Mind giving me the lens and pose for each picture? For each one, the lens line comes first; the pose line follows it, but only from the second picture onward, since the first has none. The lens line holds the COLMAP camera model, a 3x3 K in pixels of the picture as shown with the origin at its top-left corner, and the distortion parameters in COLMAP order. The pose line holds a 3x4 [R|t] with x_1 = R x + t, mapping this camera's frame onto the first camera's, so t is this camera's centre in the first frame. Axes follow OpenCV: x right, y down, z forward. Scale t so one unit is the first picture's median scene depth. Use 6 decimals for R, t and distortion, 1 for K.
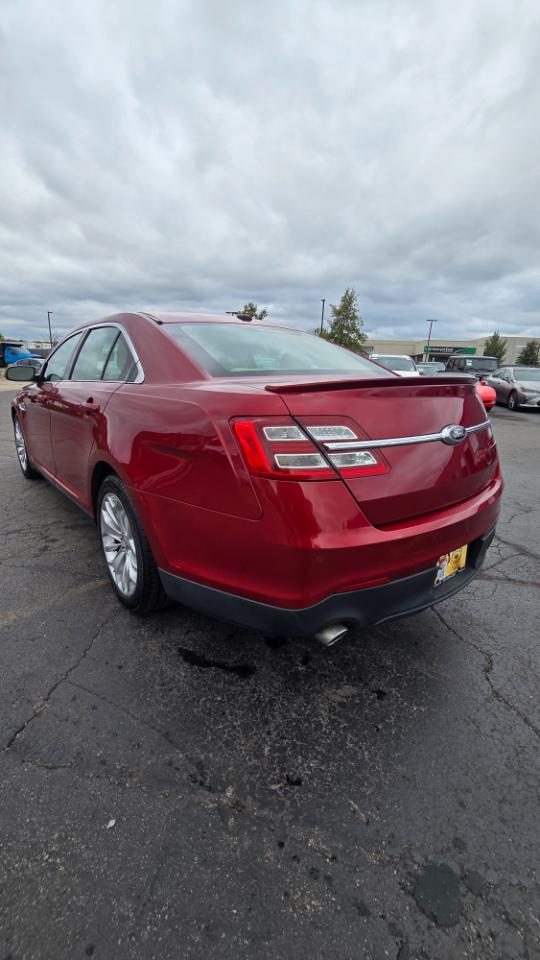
lens RADIAL K [[389.3, 0, 265.4], [0, 389.3, 483.4], [0, 0, 1]] dist [-0.003159, -0.000233]
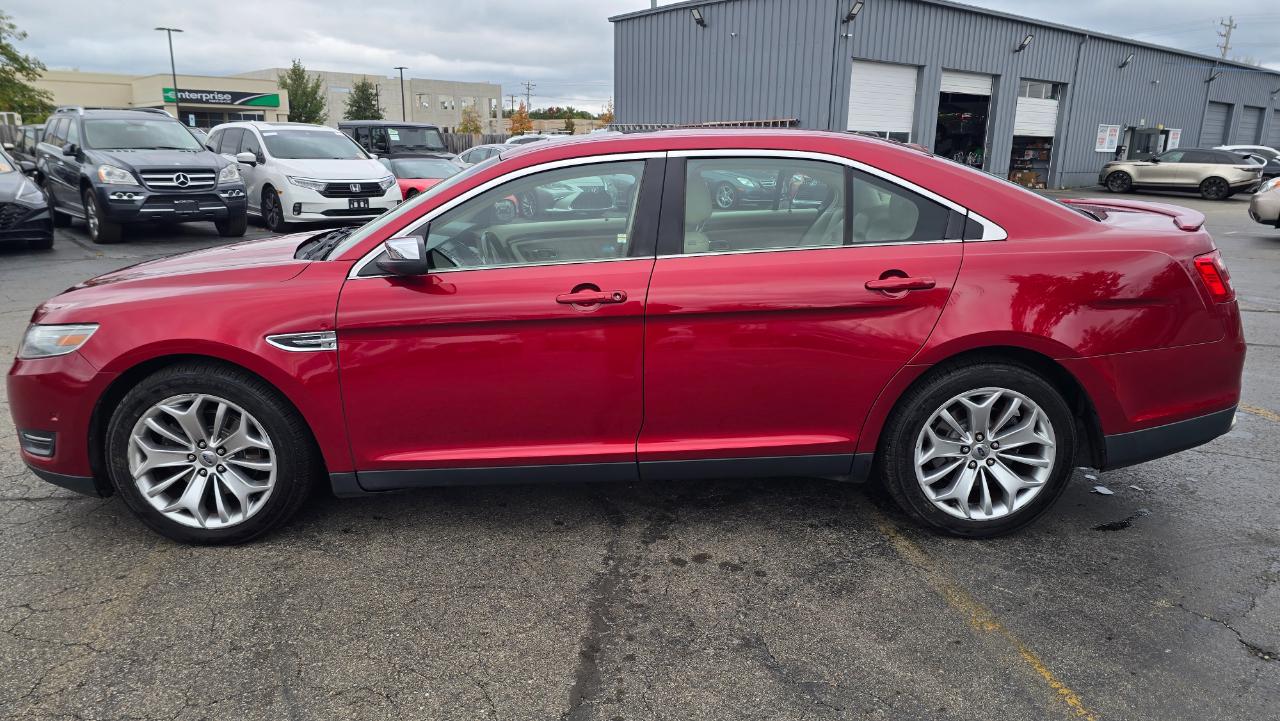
lens RADIAL K [[858.3, 0, 643.2], [0, 858.3, 378.0], [0, 0, 1]] dist [0.067410, -0.066497]
pose [[0.616688, -0.235697, 0.751095, -2.044624], [0.245947, 0.964050, 0.100588, -0.322356], [-0.747801, 0.122698, 0.652487, 0.395593]]
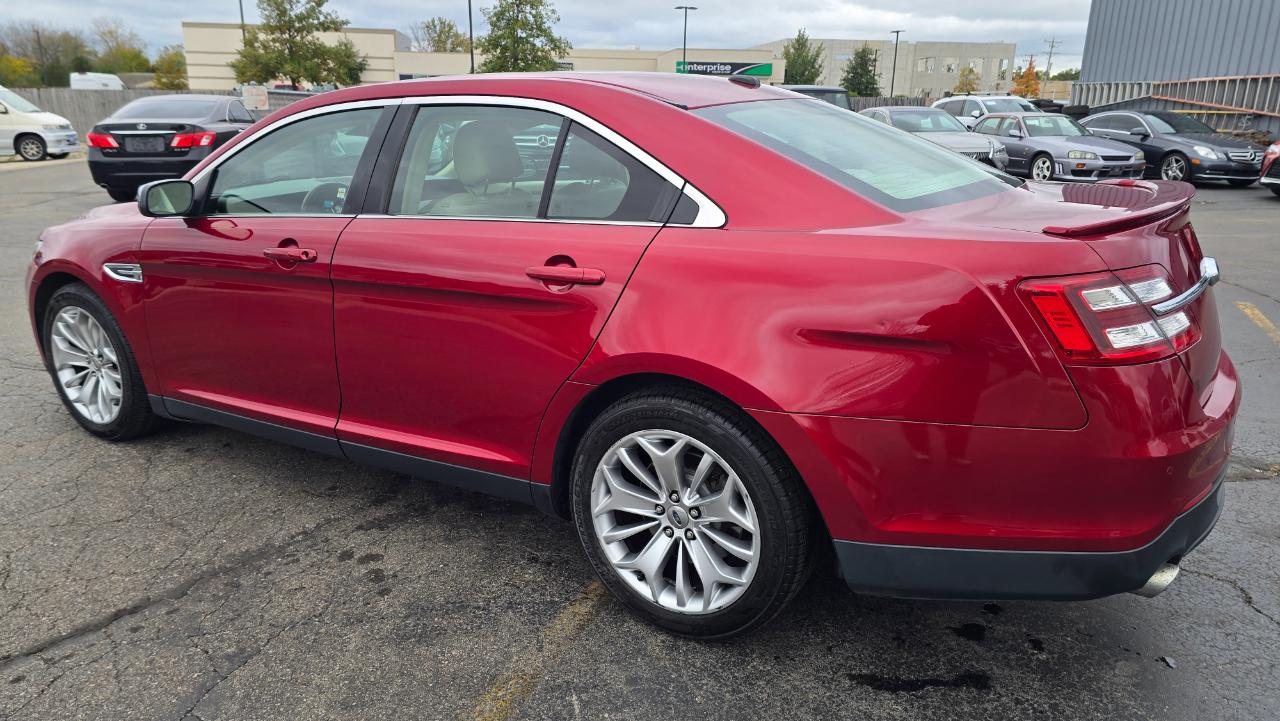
lens RADIAL K [[856.8, 0, 636.3], [0, 856.8, 369.4], [0, 0, 1]] dist [0.067988, -0.067640]
pose [[0.941471, -0.125784, 0.312746, -0.789803], [0.124579, 0.991921, 0.023919, -0.091525], [-0.313228, 0.016443, 0.949535, -0.127376]]
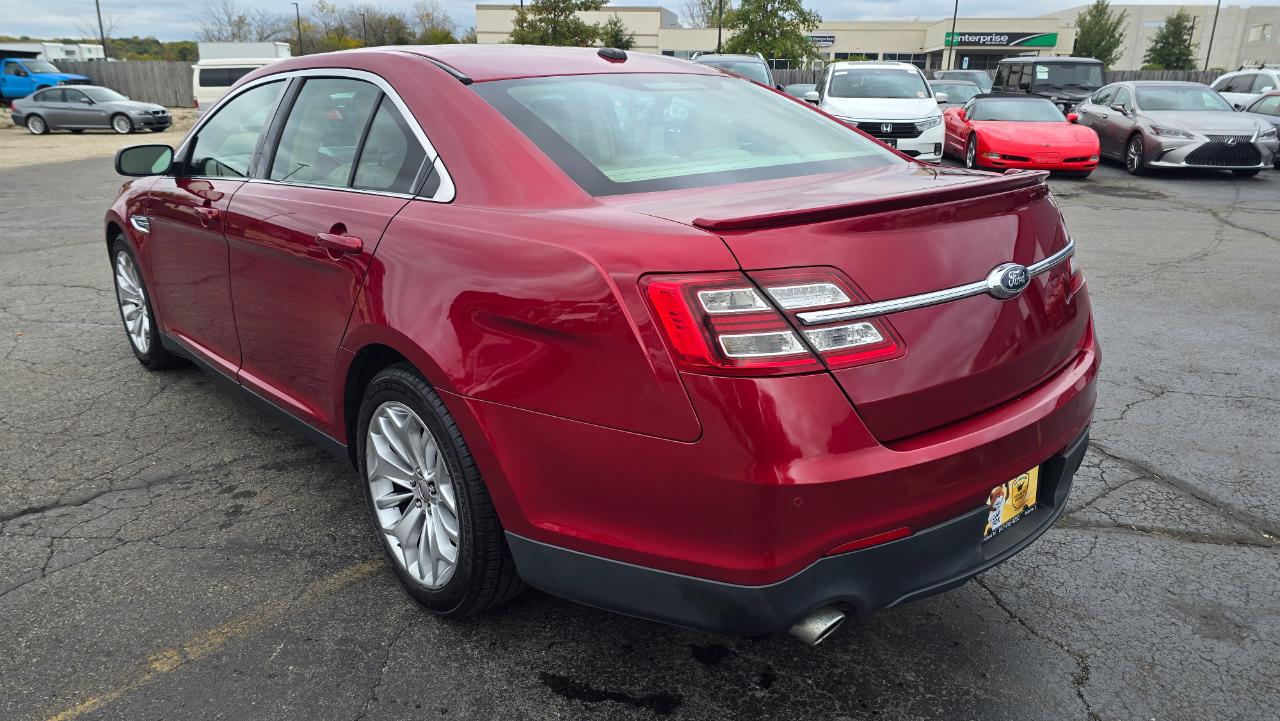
lens RADIAL K [[852.5, 0, 644.4], [0, 852.5, 367.8], [0, 0, 1]] dist [0.065285, -0.060849]
pose [[0.998223, -0.041995, 0.042287, -0.097095], [0.040893, 0.998810, 0.026593, -0.040791], [-0.043354, -0.024817, 0.998752, -0.216633]]
